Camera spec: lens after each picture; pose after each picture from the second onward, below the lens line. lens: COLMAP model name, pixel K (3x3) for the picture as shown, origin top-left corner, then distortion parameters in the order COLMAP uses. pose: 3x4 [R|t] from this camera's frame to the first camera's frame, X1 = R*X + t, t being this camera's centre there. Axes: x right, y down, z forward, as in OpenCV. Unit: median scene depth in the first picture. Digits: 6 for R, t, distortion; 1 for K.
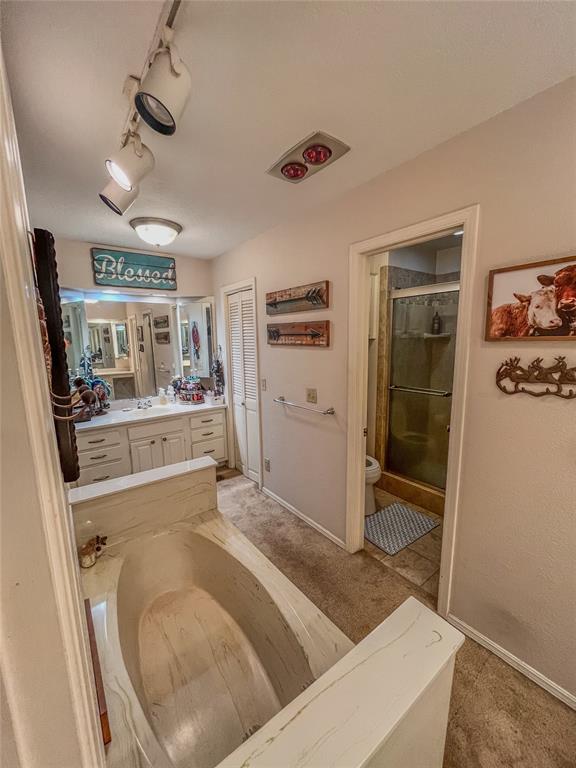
lens RADIAL K [[307.6, 0, 288.3], [0, 307.6, 390.3], [0, 0, 1]] dist [0.000325, -0.000102]
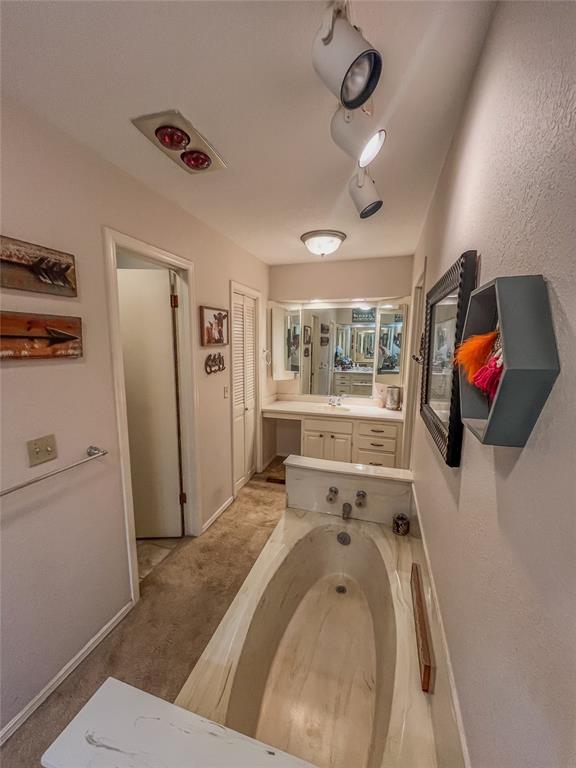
lens RADIAL K [[307.6, 0, 288.2], [0, 307.6, 382.0], [0, 0, 1]] dist [0.000325, -0.000102]
pose [[-0.585208, -0.109803, 0.803414, -0.783796], [0.122976, 0.967311, 0.221779, -0.216819], [-0.801504, 0.228588, -0.552575, 1.219504]]
